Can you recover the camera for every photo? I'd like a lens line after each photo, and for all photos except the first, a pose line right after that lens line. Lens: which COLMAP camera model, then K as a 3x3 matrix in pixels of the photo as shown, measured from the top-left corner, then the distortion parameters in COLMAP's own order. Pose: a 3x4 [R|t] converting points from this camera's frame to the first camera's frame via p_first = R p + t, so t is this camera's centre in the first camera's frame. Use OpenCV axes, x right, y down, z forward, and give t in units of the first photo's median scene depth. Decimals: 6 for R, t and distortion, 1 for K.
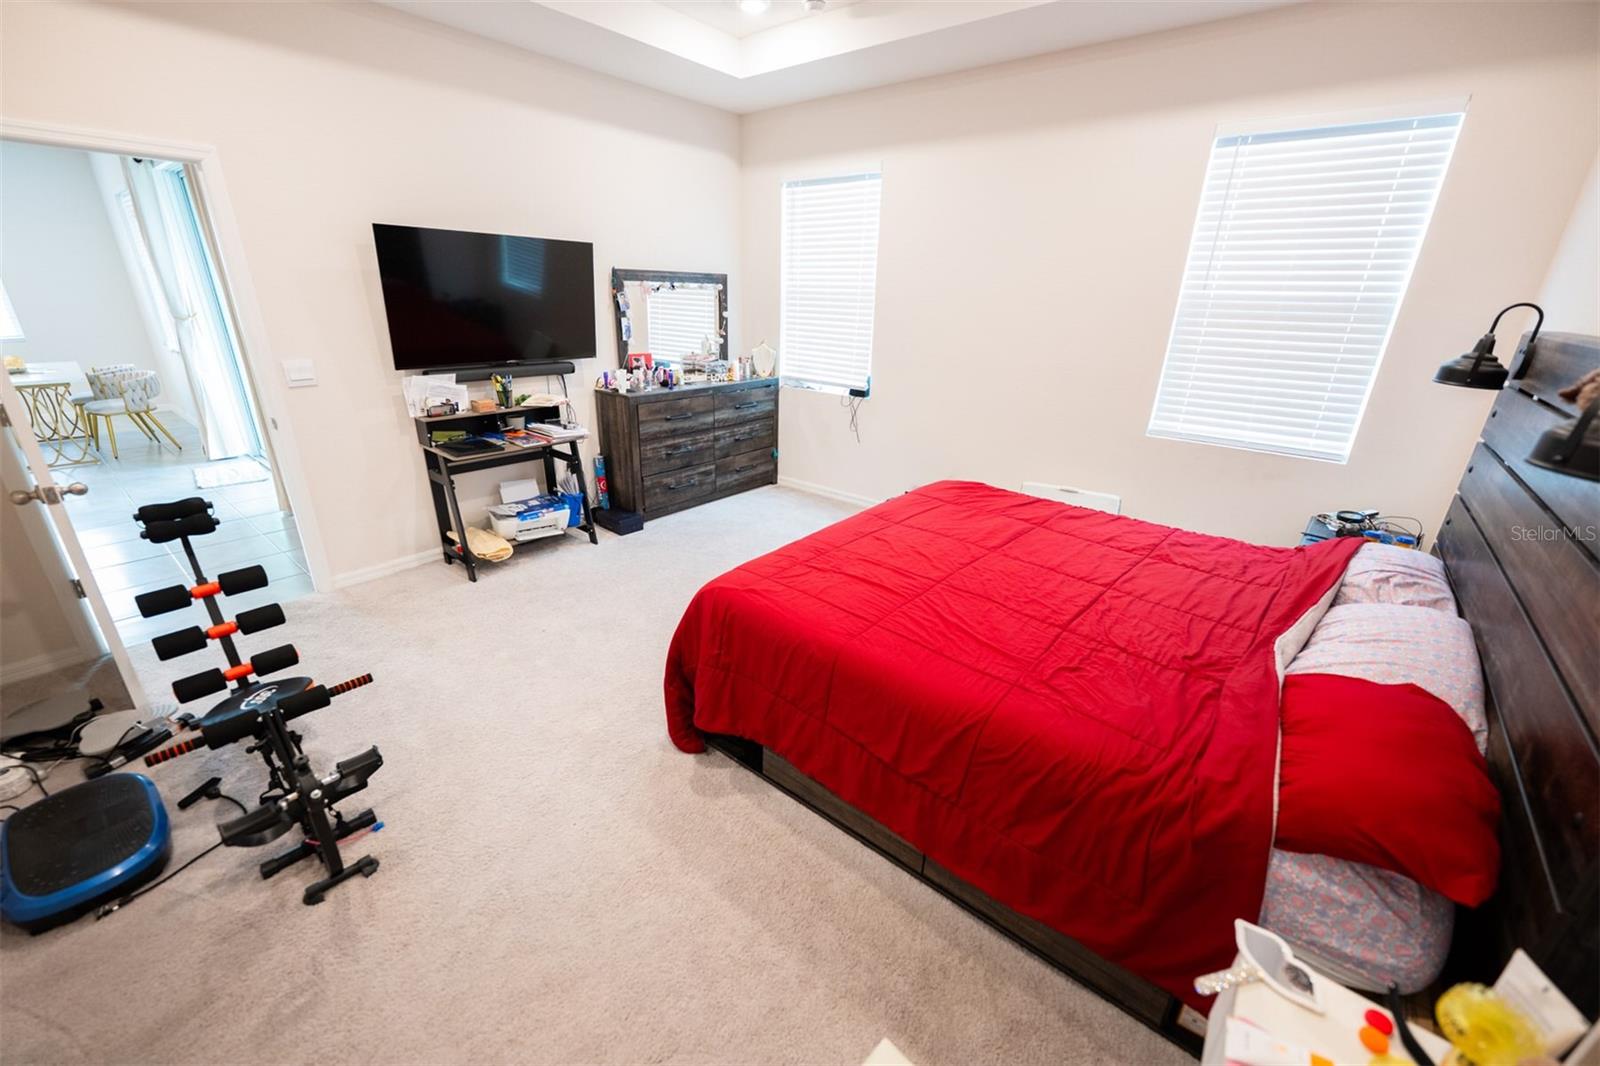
lens RADIAL K [[632.5, 0, 802.1], [0, 632.5, 531.3], [0, 0, 1]] dist [-0.002175, 0.000838]
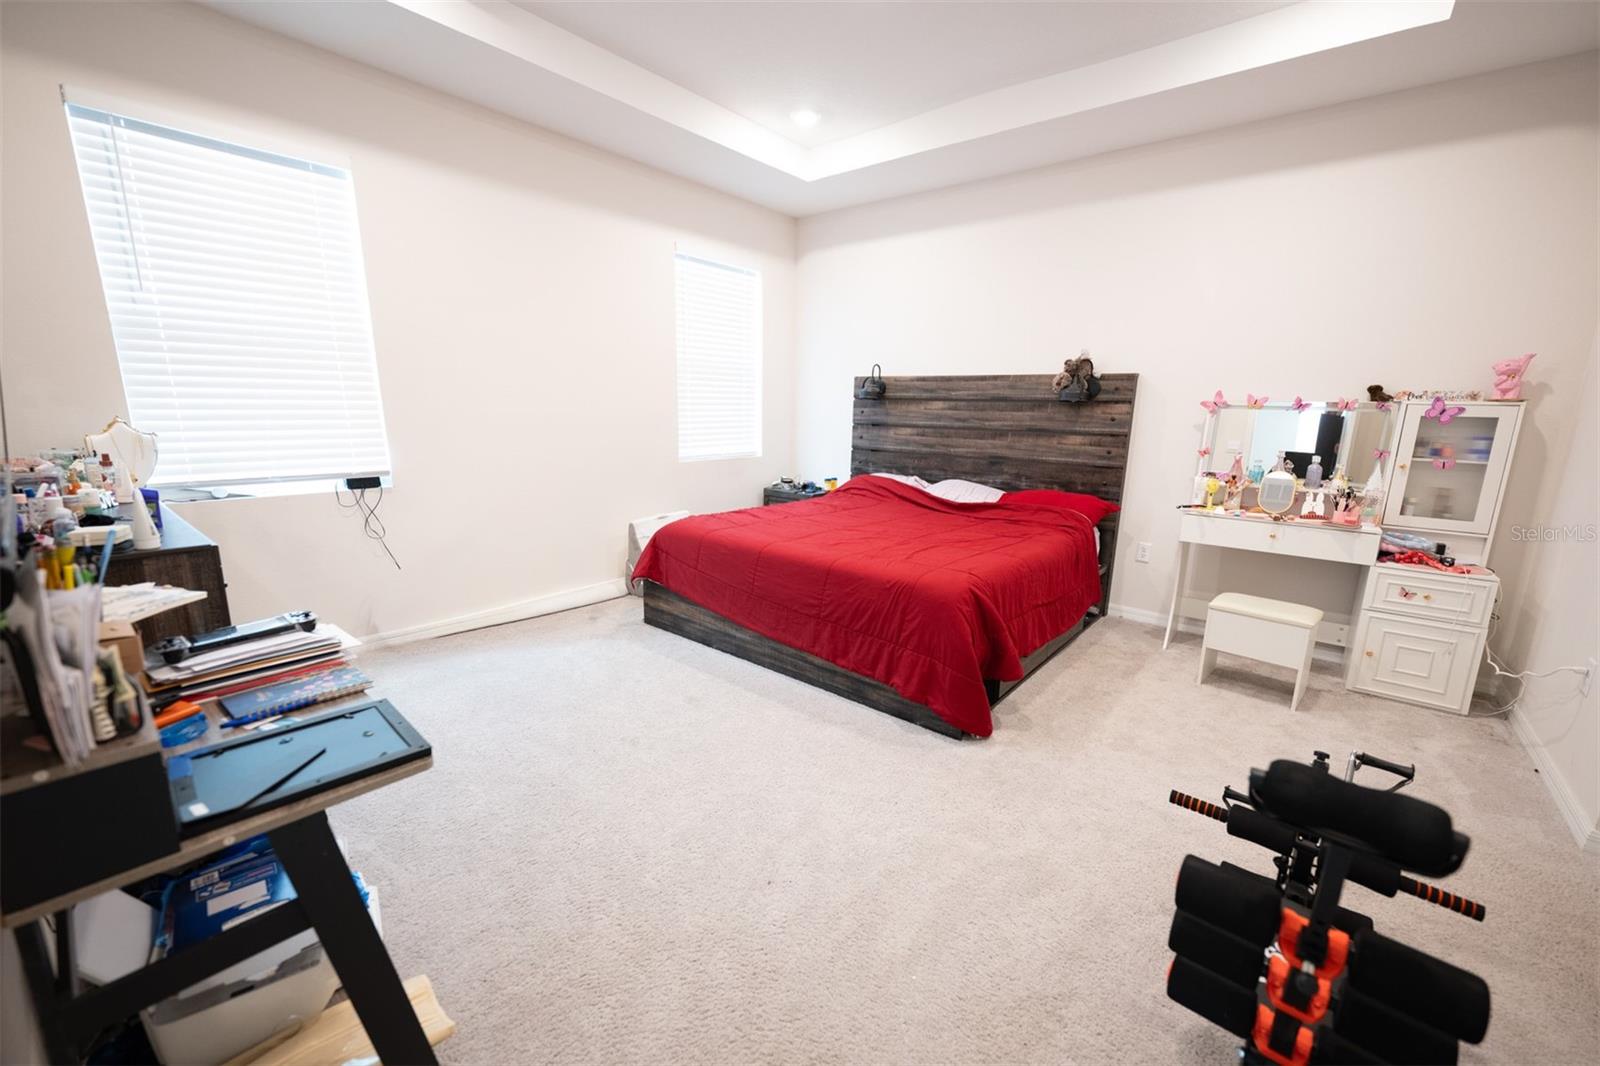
lens RADIAL K [[632.5, 0, 802.0], [0, 632.5, 535.9], [0, 0, 1]] dist [-0.002175, 0.000838]
pose [[0.015047, -0.226683, 0.973852, -0.628963], [0.341198, 0.916667, 0.208100, -0.164241], [-0.939871, 0.329145, 0.091137, 0.577452]]
